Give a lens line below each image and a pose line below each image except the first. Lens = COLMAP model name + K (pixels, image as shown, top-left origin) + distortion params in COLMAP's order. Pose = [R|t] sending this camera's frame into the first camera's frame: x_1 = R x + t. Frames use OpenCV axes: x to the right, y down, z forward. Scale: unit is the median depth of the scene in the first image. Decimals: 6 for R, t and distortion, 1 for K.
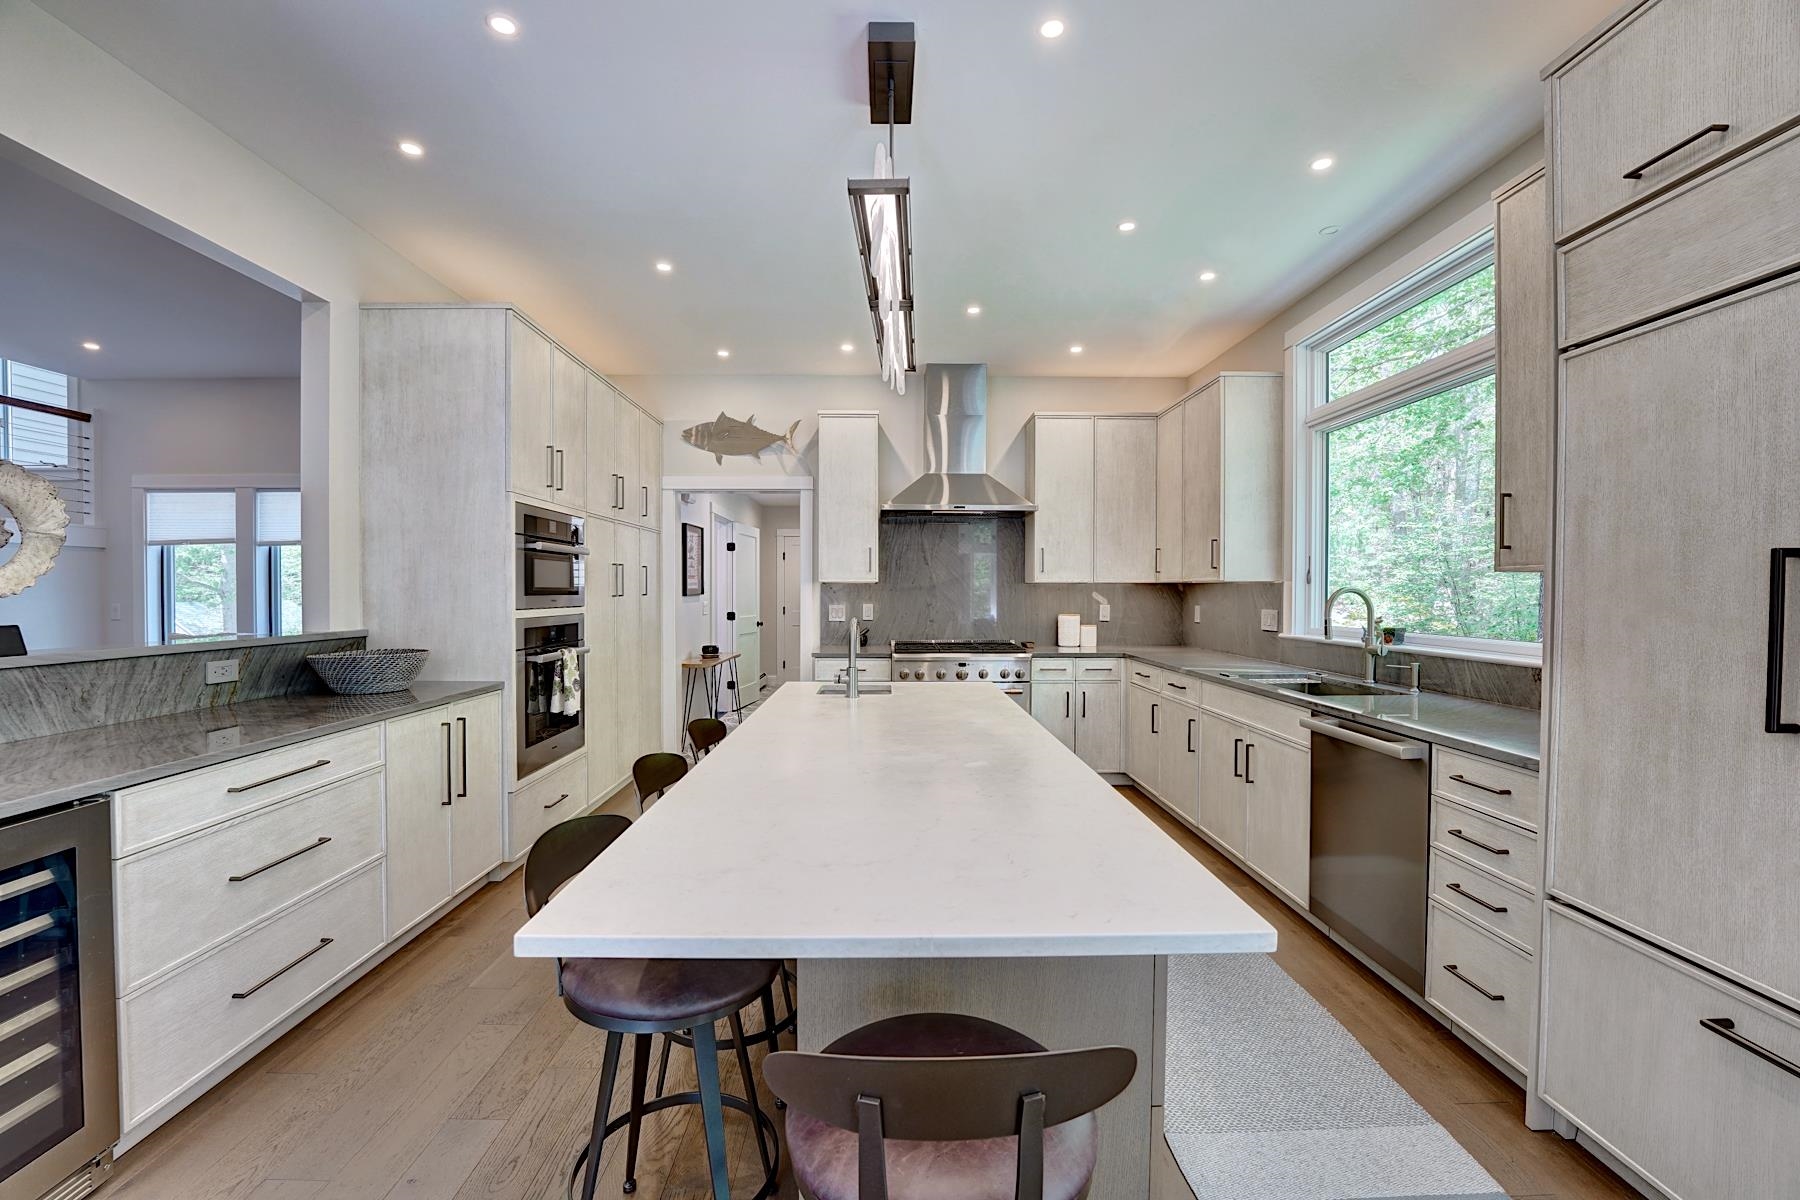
lens RADIAL K [[728.6, 0, 895.8], [0, 728.6, 606.0], [0, 0, 1]] dist [-0.023544, 0.000223]
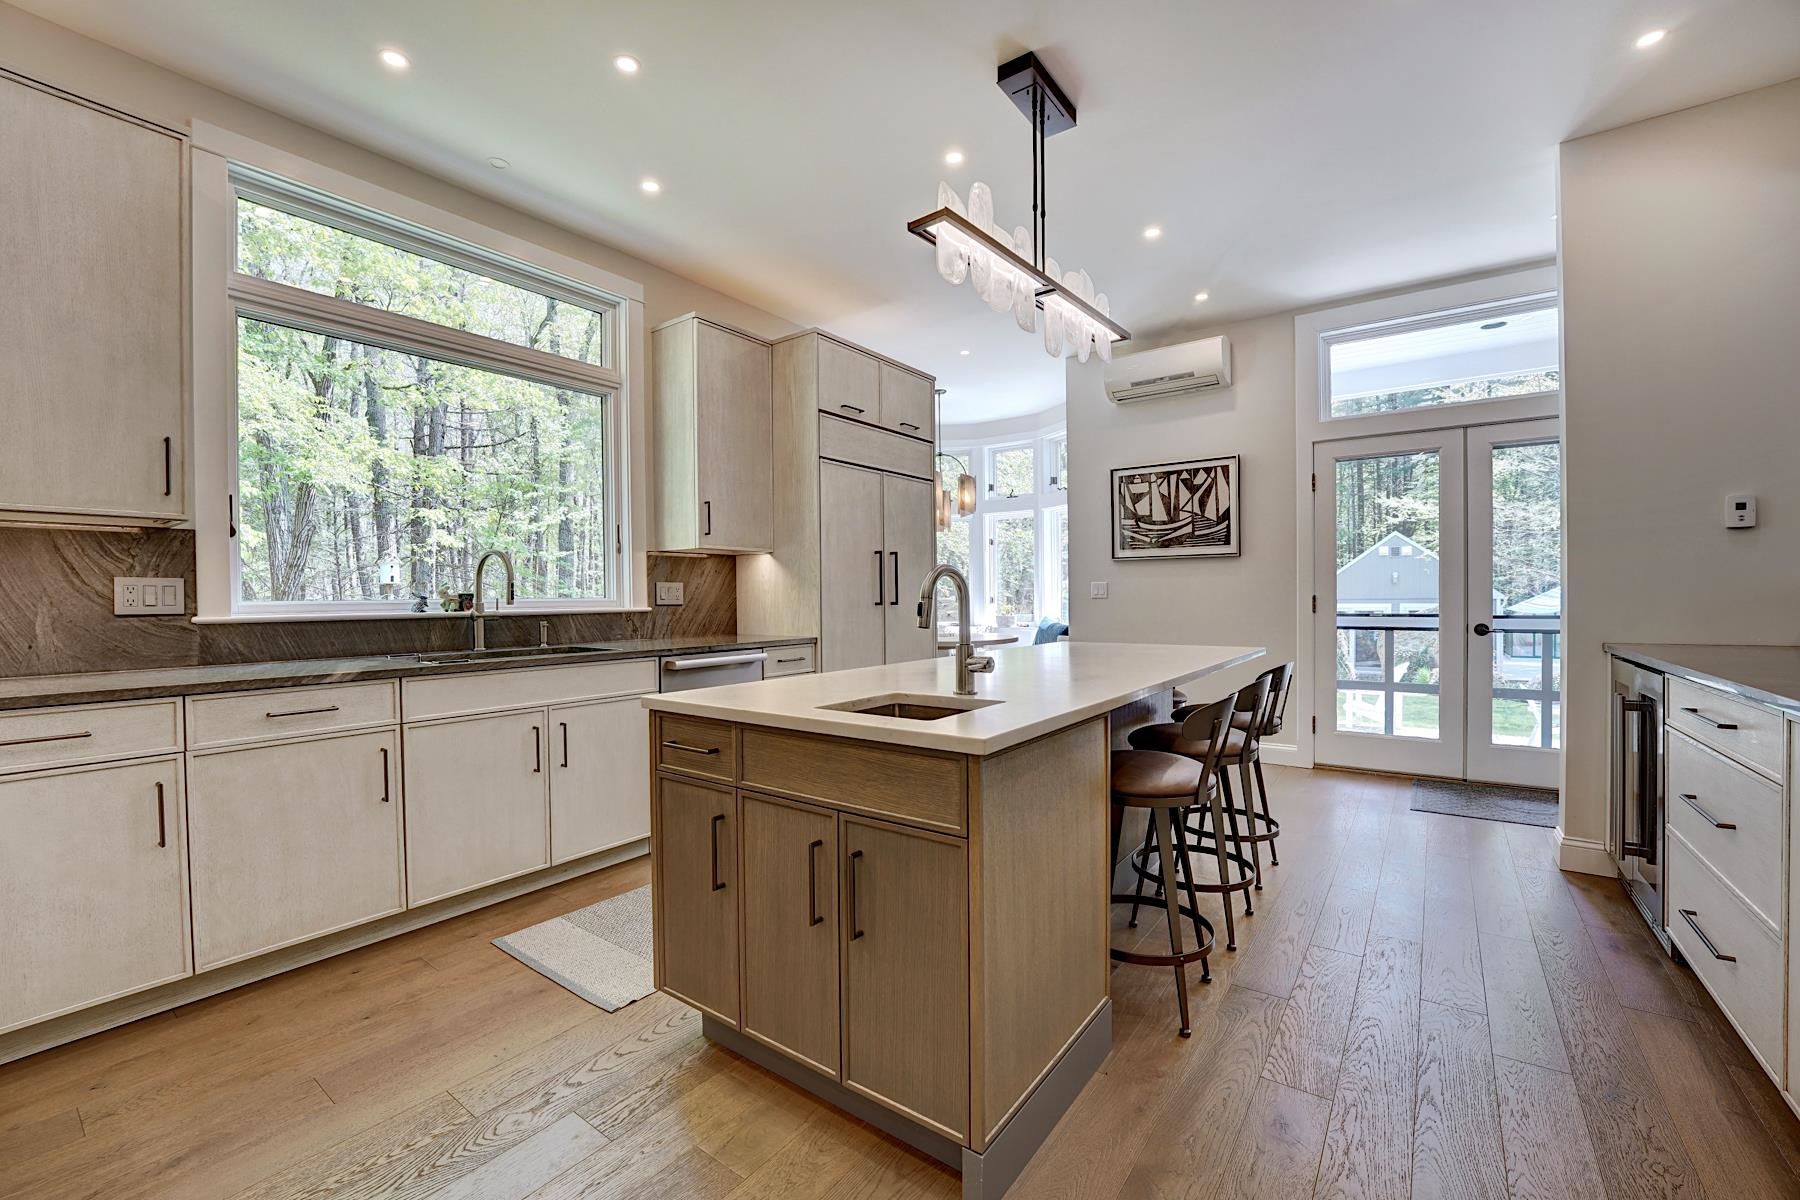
lens RADIAL K [[746.5, 0, 865.4], [0, 746.5, 597.8], [0, 0, 1]] dist [-0.000799, -0.000051]
pose [[-0.775006, 0.003484, 0.631945, -0.282416], [0.020313, 0.999605, 0.019400, 0.021619], [-0.631628, 0.027872, -0.774771, 1.116009]]
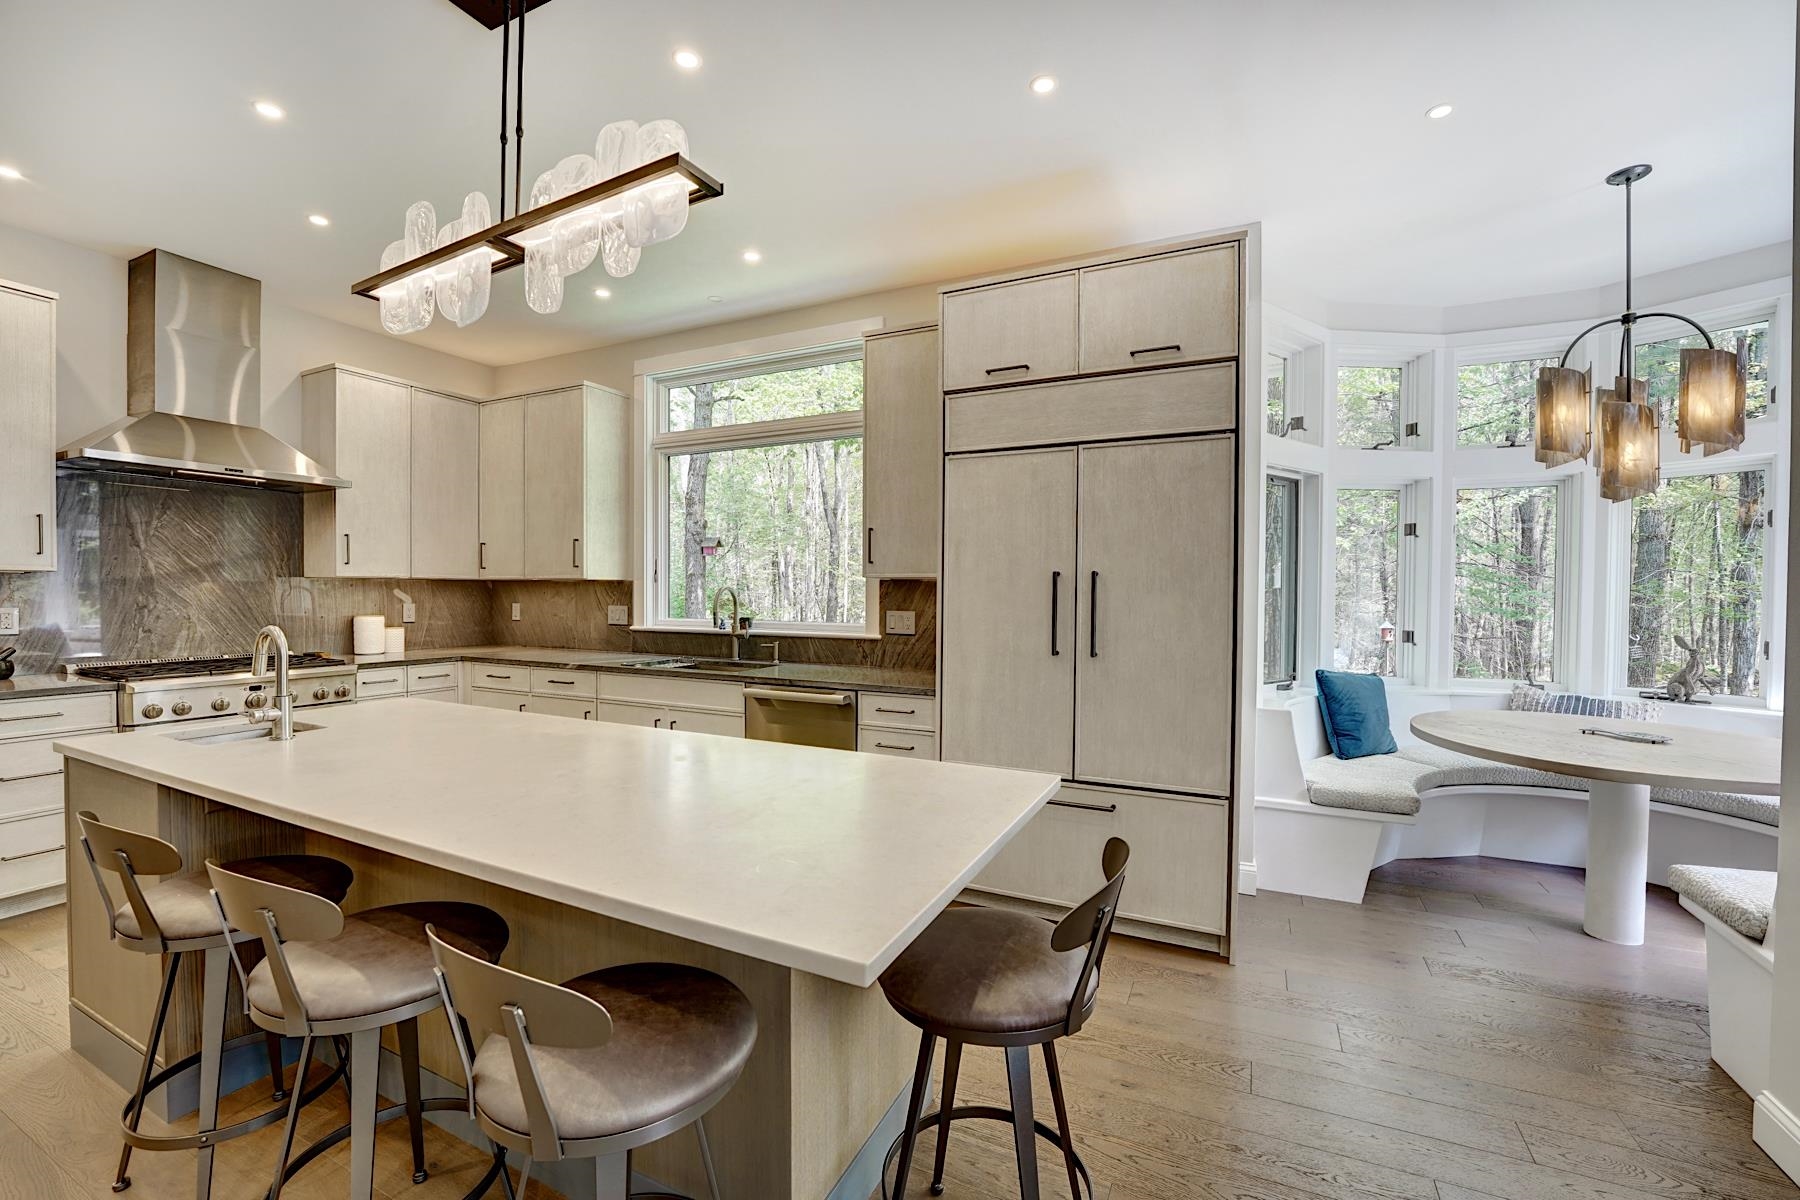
lens RADIAL K [[728.6, 0, 895.8], [0, 728.6, 606.0], [0, 0, 1]] dist [-0.023544, 0.000223]
pose [[0.447416, -0.016010, 0.894183, -0.293408], [0.012197, 0.999856, 0.011799, -0.002157], [-0.894243, 0.005627, 0.447547, 0.122525]]
